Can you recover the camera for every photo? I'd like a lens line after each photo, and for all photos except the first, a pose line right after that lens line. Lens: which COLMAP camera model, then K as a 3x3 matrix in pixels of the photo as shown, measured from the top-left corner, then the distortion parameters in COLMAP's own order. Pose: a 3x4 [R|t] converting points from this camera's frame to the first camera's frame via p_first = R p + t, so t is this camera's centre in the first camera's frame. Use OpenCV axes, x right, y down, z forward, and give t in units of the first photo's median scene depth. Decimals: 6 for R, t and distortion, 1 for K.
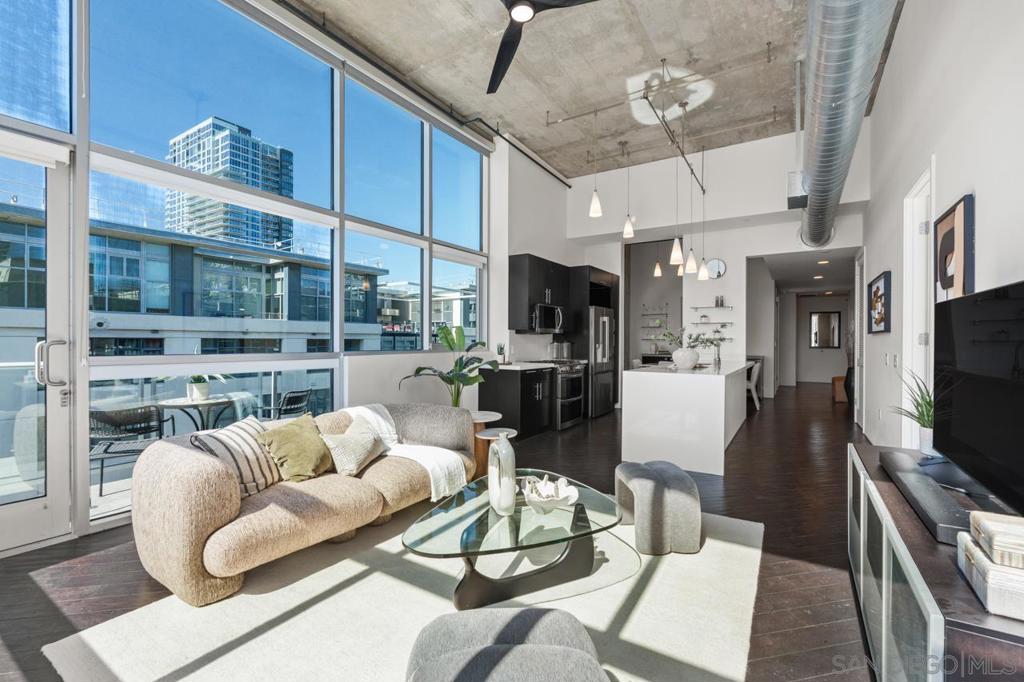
lens RADIAL K [[449.2, 0, 506.0], [0, 449.2, 344.1], [0, 0, 1]] dist [-0.007897, 0.000773]
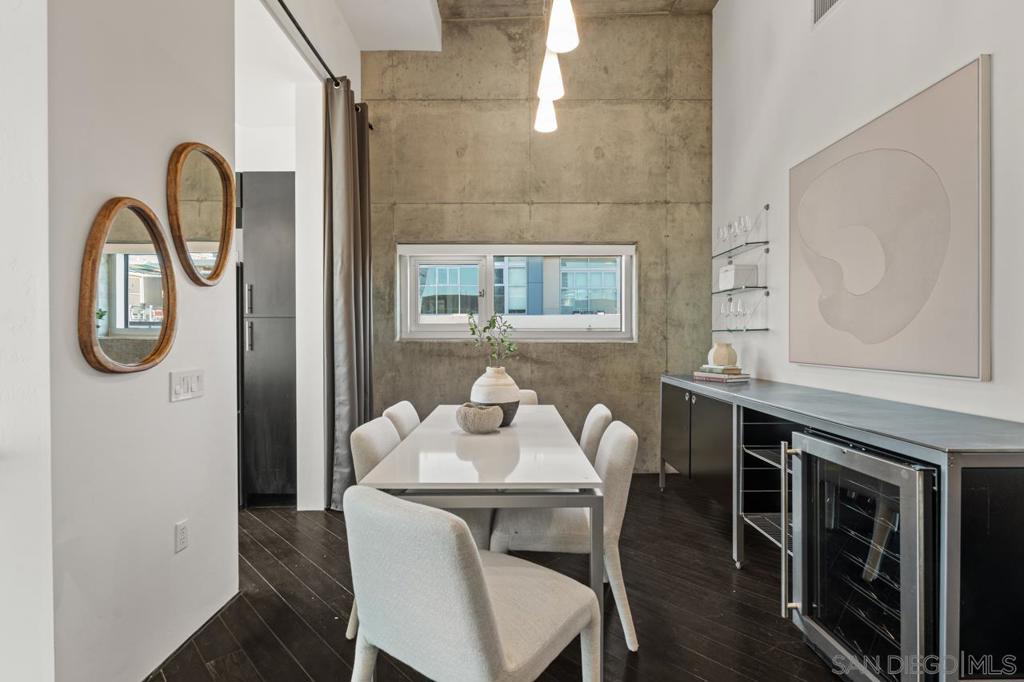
lens RADIAL K [[491.8, 0, 511.9], [0, 491.8, 338.1], [0, 0, 1]] dist [-0.002267, -0.001914]
pose [[0.549938, -0.003673, -0.835197, 0.458702], [-0.000876, 0.999987, -0.004975, -0.002737], [0.835205, 0.003468, 0.549928, 0.592165]]
